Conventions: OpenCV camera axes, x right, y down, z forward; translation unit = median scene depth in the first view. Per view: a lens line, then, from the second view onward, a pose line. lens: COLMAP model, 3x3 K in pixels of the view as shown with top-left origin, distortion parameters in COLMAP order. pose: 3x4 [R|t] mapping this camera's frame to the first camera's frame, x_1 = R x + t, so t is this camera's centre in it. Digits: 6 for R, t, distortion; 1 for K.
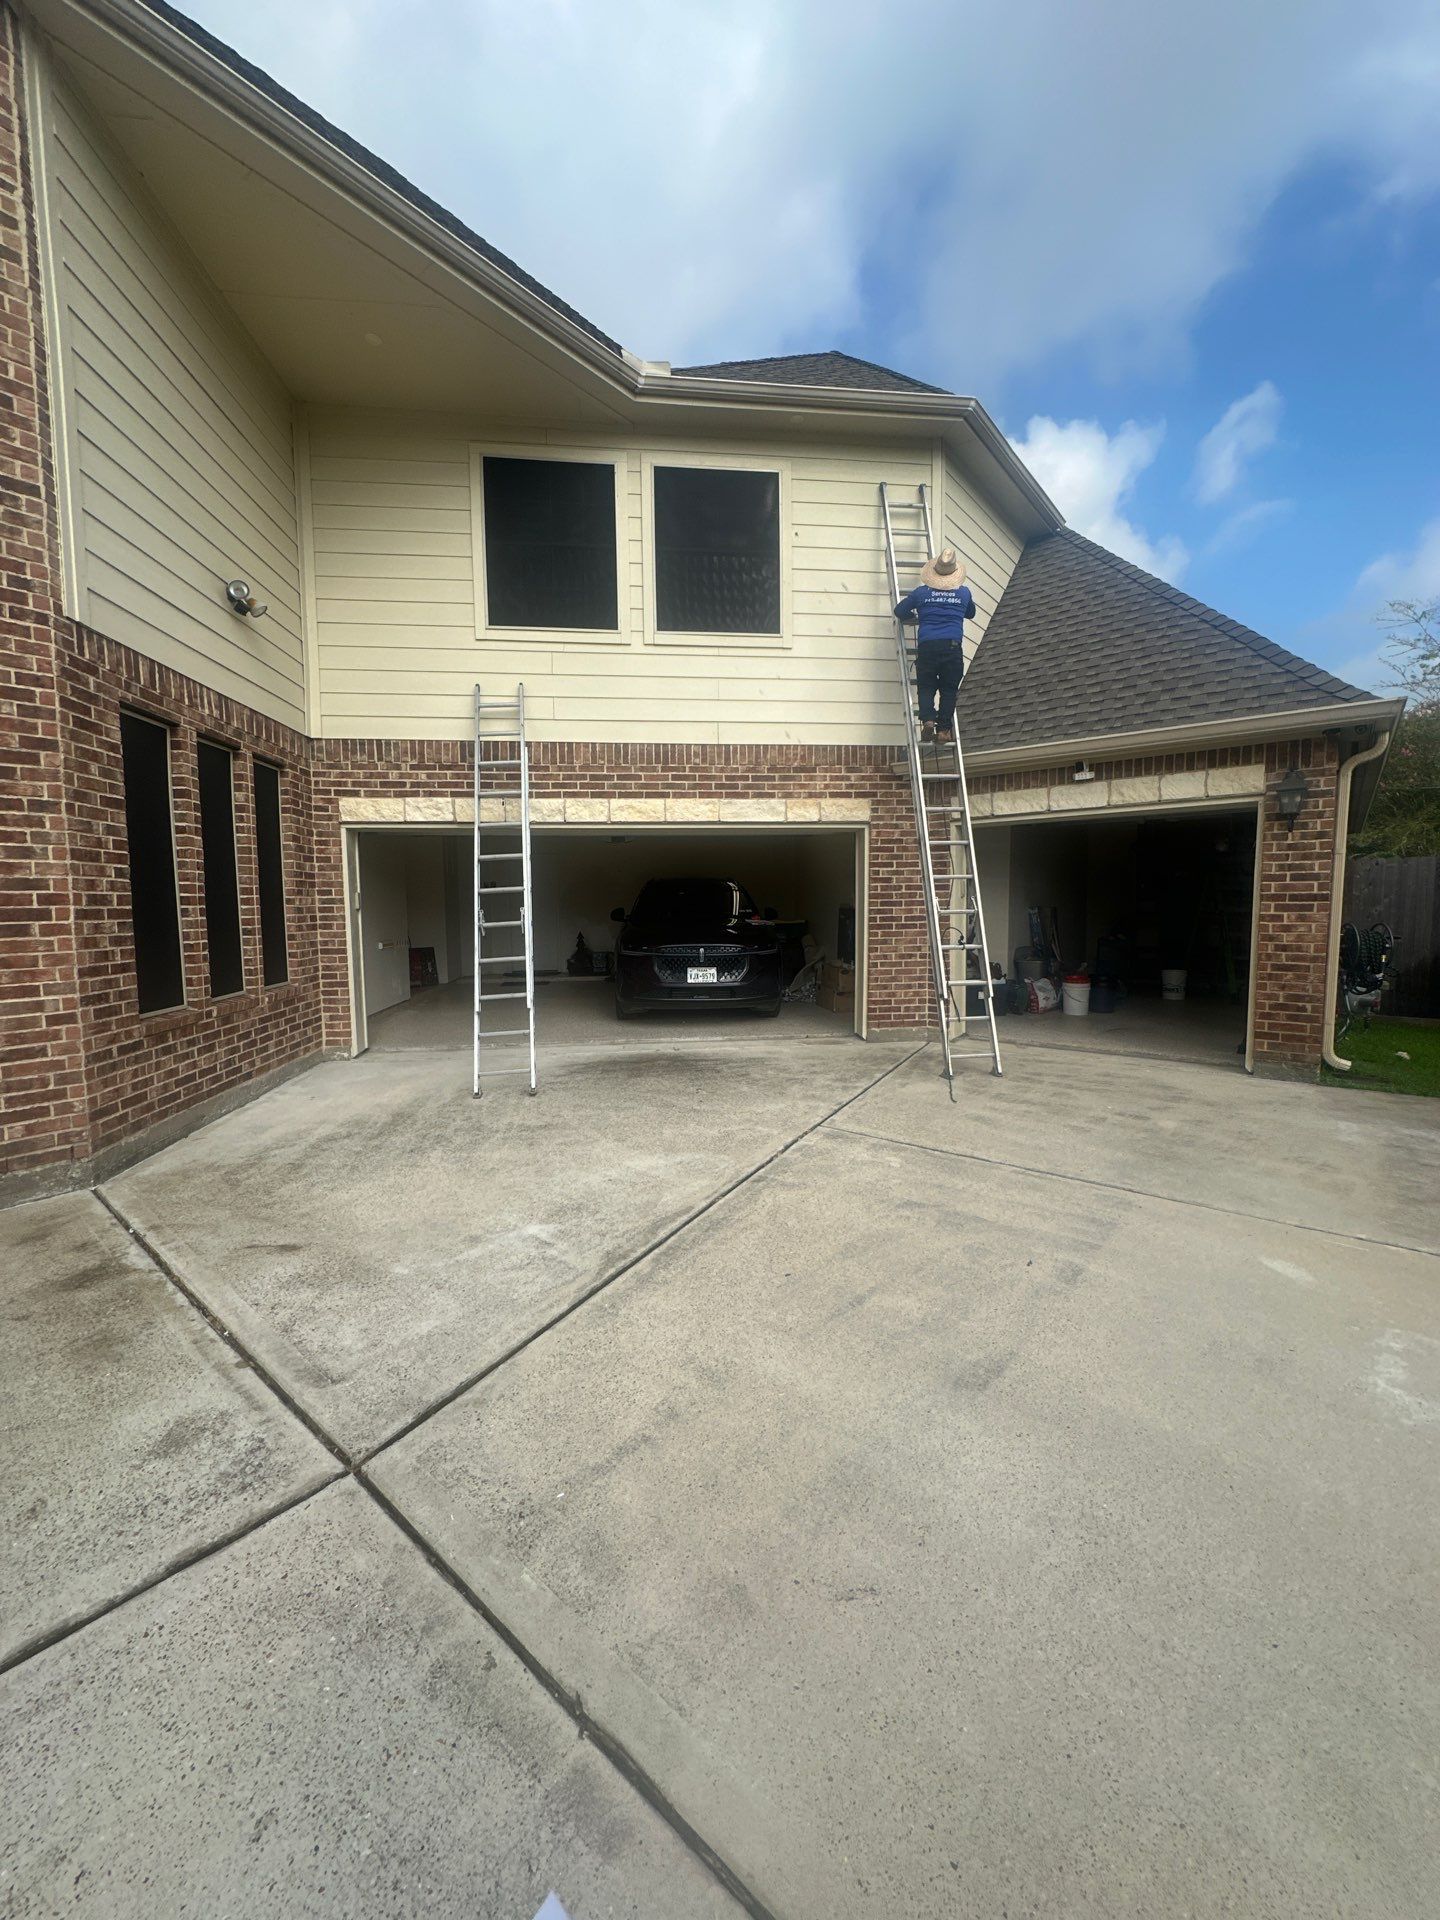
lens RADIAL K [[767.0, 0, 721.0], [0, 767.0, 960.5], [0, 0, 1]] dist [-0.005859, 0.001645]
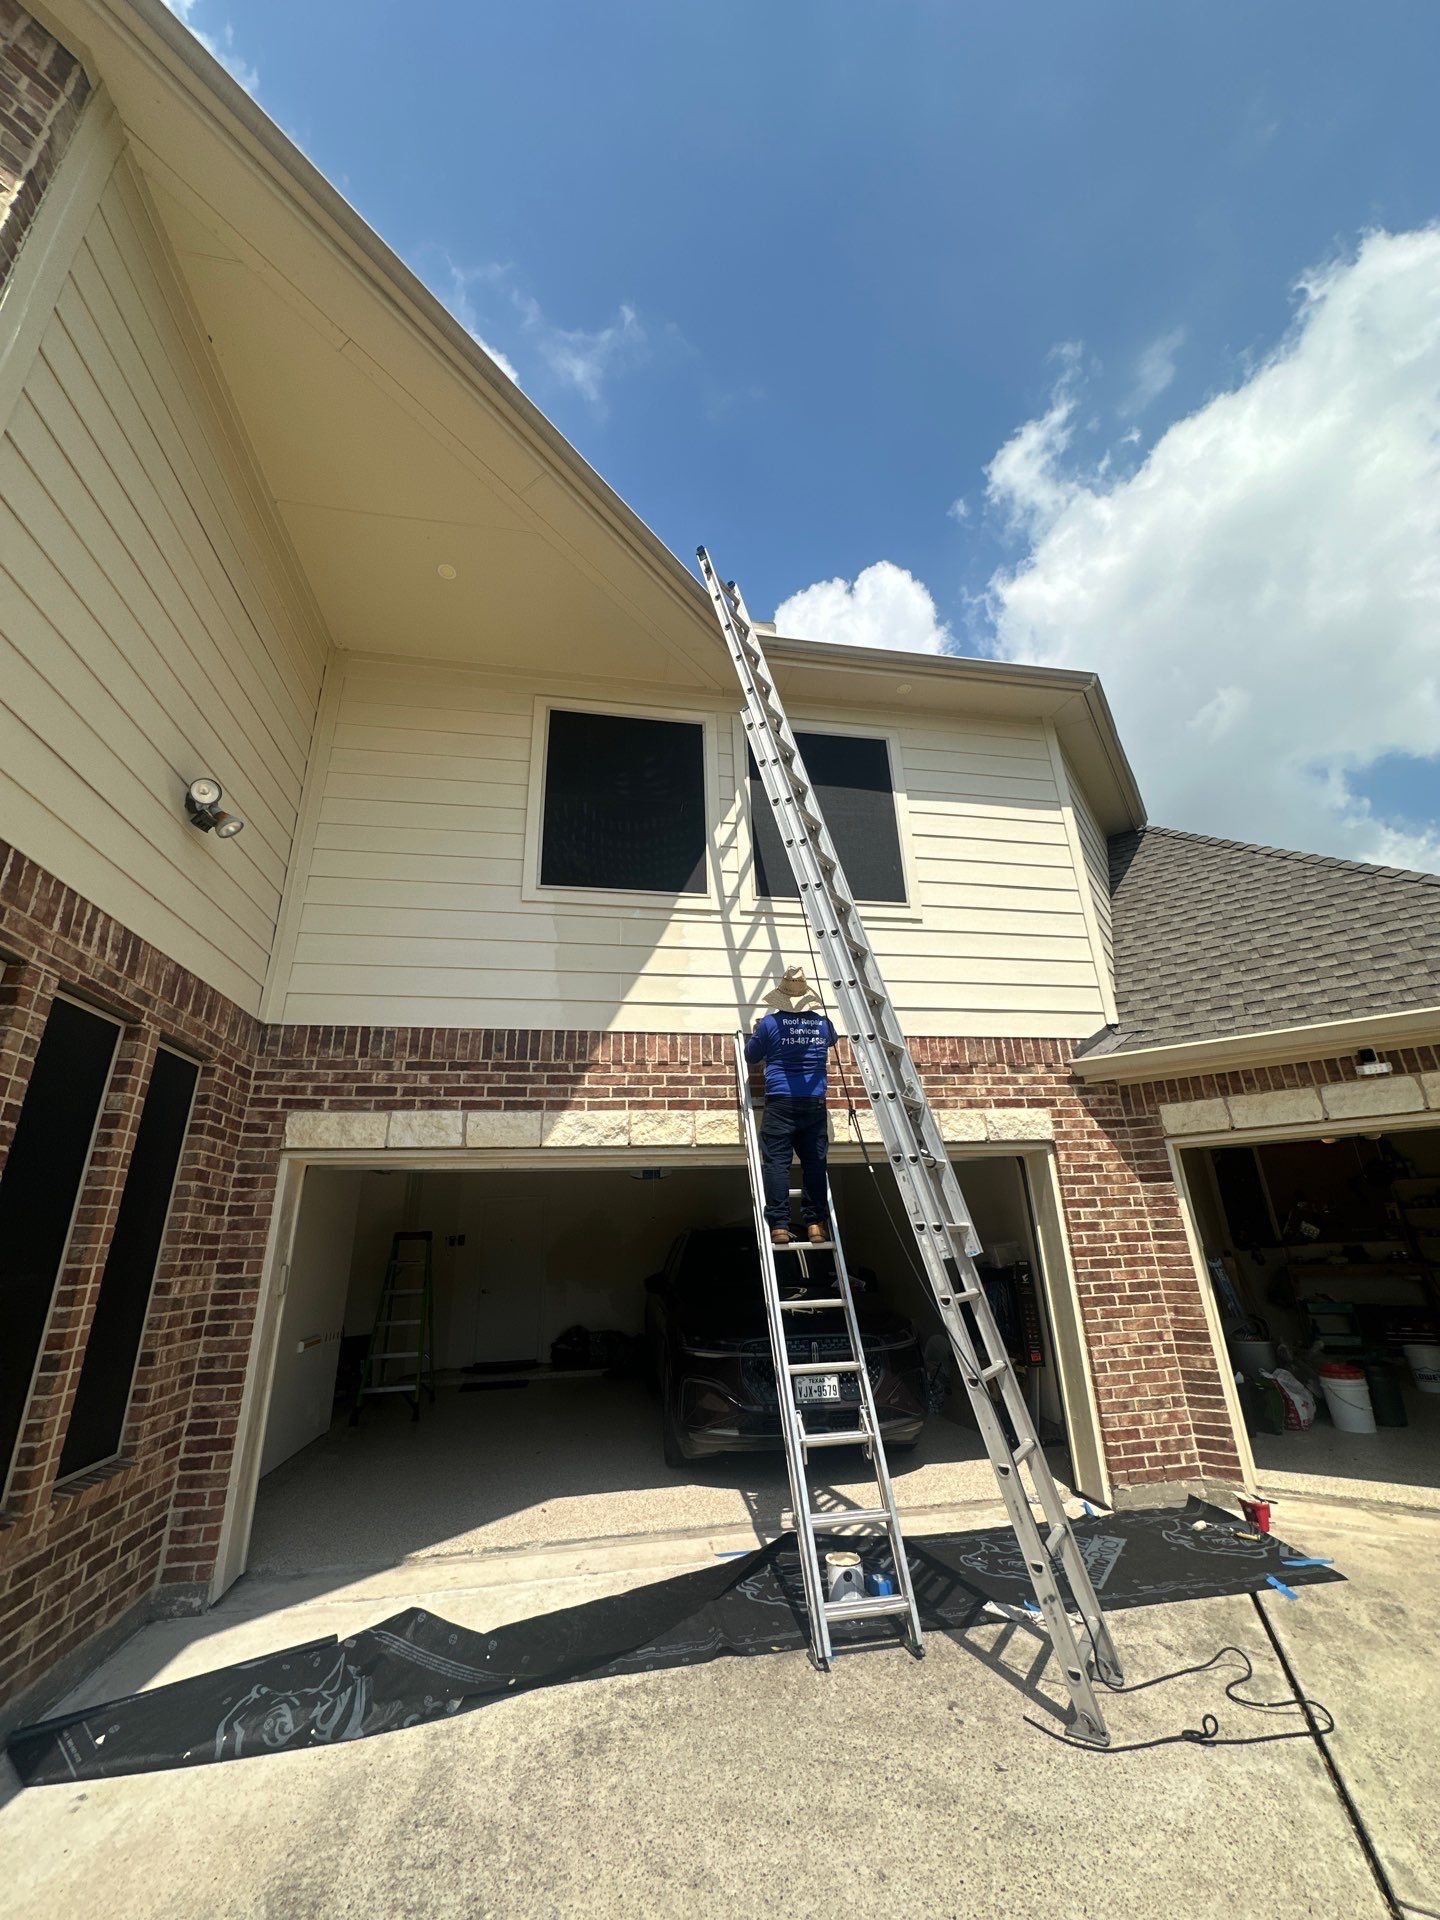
lens RADIAL K [[767.0, 0, 723.3], [0, 767.0, 956.0], [0, 0, 1]] dist [-0.005859, 0.001645]
pose [[0.997634, 0.004114, 0.068627, -0.171153], [0.025290, 0.906257, -0.421970, -0.047083], [-0.063930, 0.422707, 0.904009, 0.325165]]
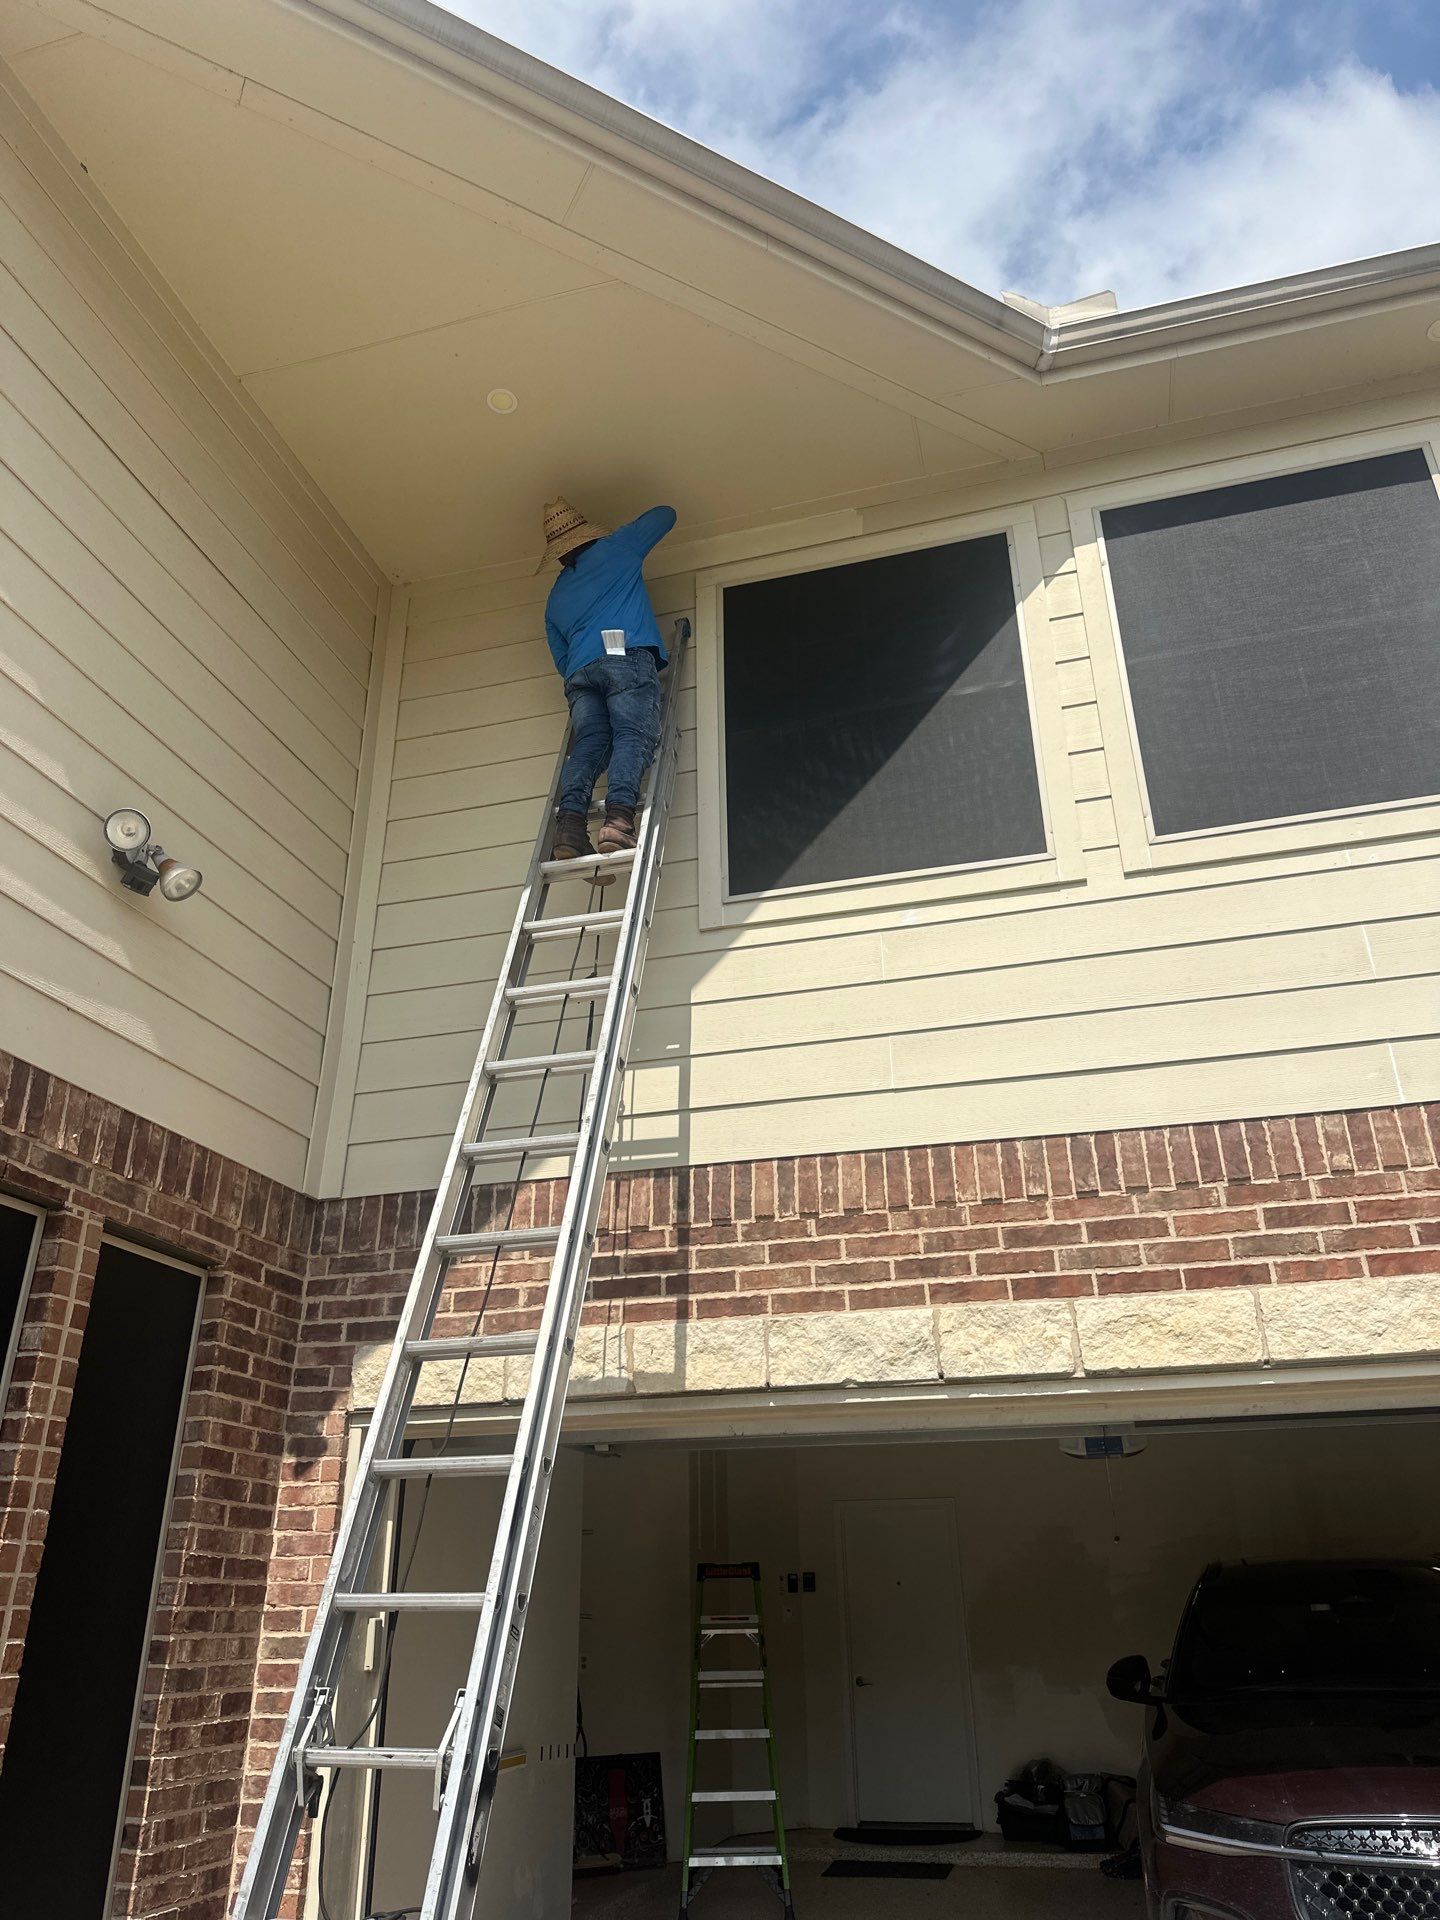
lens RADIAL K [[1351.7, 0, 709.0], [0, 1351.7, 948.9], [0, 0, 1]] dist [0.064974, -0.092117]
pose [[0.925961, -0.164074, -0.340112, -0.068859], [-0.027816, 0.868592, -0.494746, -0.050959], [0.376593, 0.467576, 0.799719, 0.419763]]
